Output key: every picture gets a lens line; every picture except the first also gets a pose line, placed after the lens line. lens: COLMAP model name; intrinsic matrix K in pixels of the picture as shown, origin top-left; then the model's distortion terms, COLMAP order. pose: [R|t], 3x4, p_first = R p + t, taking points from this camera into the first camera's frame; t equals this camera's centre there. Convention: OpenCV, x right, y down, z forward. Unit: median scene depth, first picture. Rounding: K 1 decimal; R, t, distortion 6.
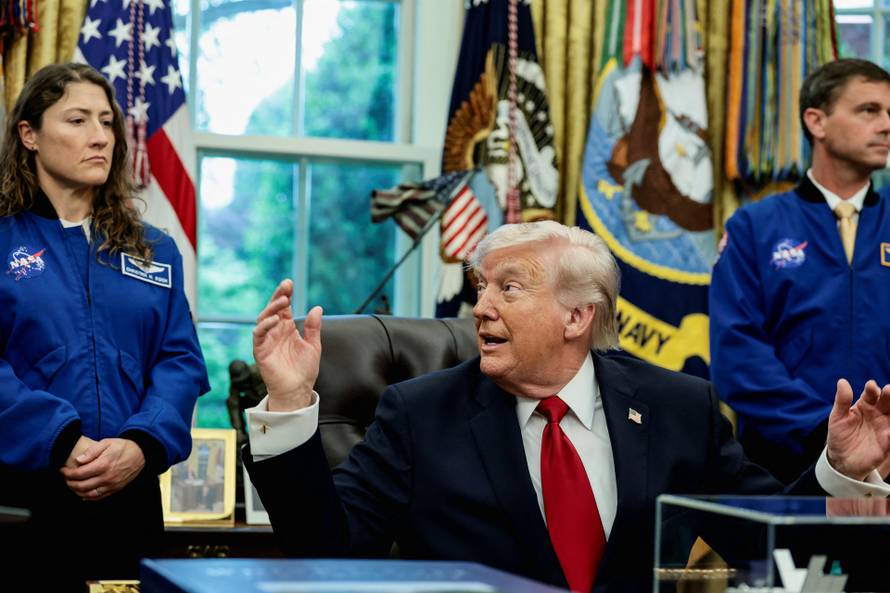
lens RADIAL K [[1876.3, 0, 449.4], [0, 1876.3, 293.5], [0, 0, 1]] dist [-0.016899, 0.000000]
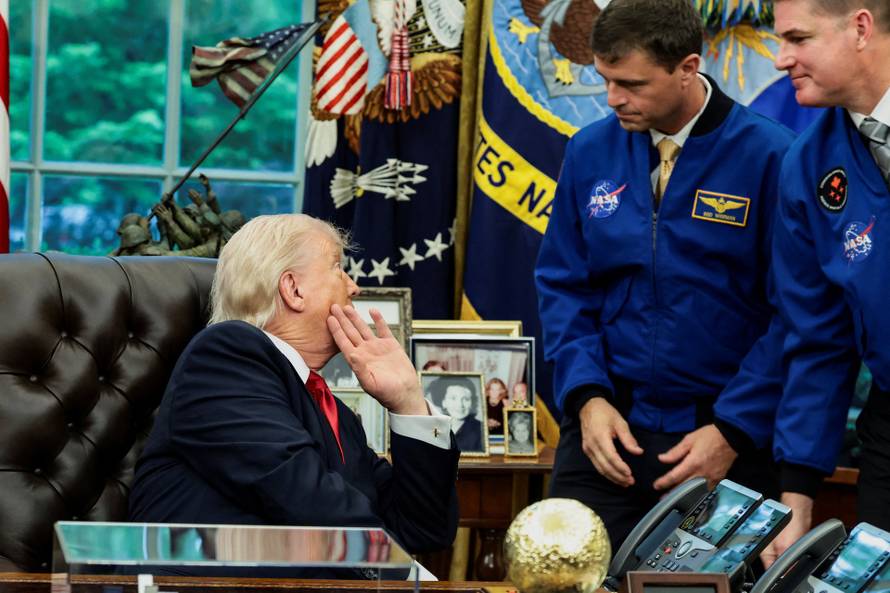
lens RADIAL K [[3109.8, 0, 463.1], [0, 3109.8, 279.9], [0, 0, 1]] dist [0.159854, 0.000000]
pose [[0.991178, 0.031342, -0.128776, 0.237411], [-0.016158, 0.992964, 0.117307, -0.106593], [0.131546, -0.114191, 0.984711, -0.326939]]
